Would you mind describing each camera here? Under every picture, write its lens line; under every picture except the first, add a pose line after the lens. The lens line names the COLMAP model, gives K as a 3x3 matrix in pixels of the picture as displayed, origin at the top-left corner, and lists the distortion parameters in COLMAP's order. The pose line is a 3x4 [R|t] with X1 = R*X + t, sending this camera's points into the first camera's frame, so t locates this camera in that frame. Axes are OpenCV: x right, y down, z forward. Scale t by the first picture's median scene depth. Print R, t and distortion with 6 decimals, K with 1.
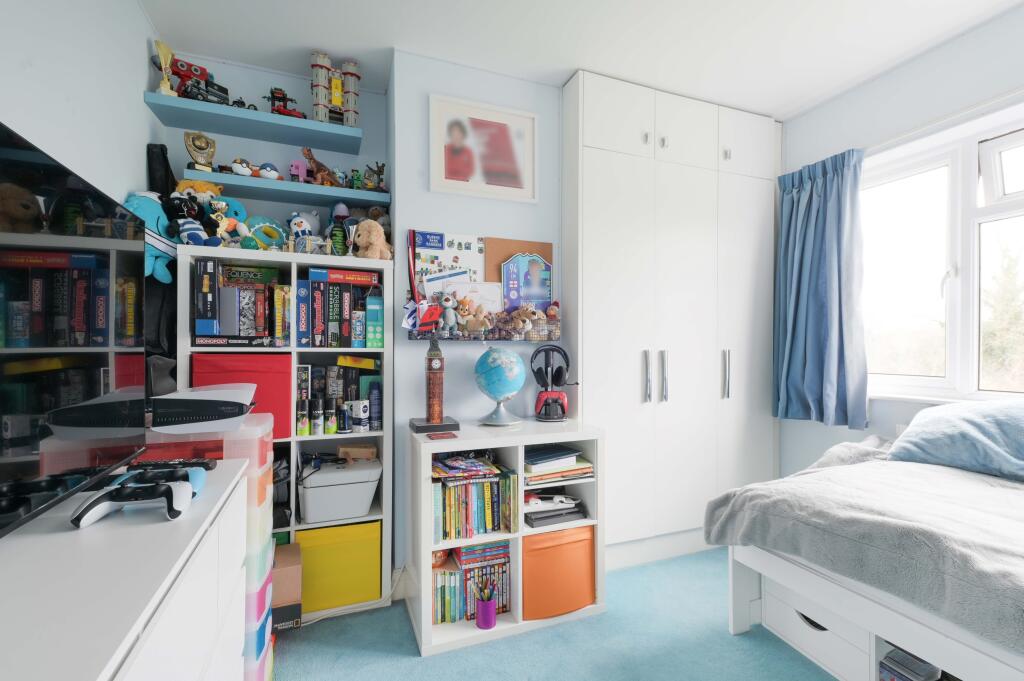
lens RADIAL K [[457.7, 0, 509.3], [0, 457.7, 344.7], [0, 0, 1]] dist [0.000789, -0.000693]
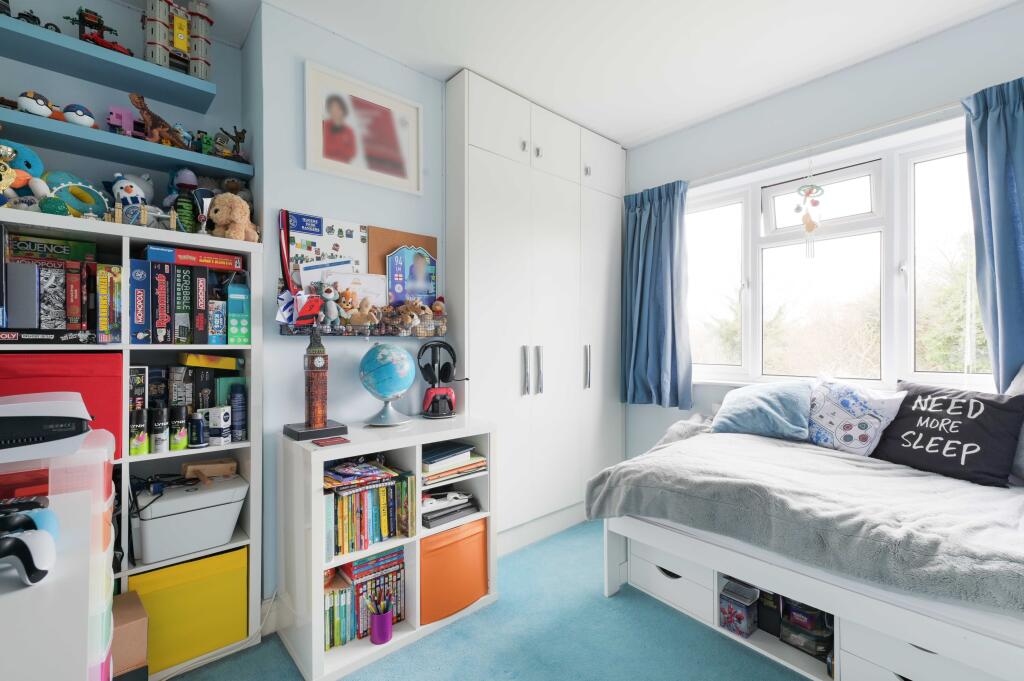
lens RADIAL K [[457.7, 0, 507.2], [0, 457.7, 338.4], [0, 0, 1]] dist [0.000789, -0.000693]
pose [[0.934608, 0.001322, 0.355678, -0.130555], [-0.000067, 0.999994, -0.003543, -0.001173], [-0.355680, 0.003288, 0.934602, 0.026435]]
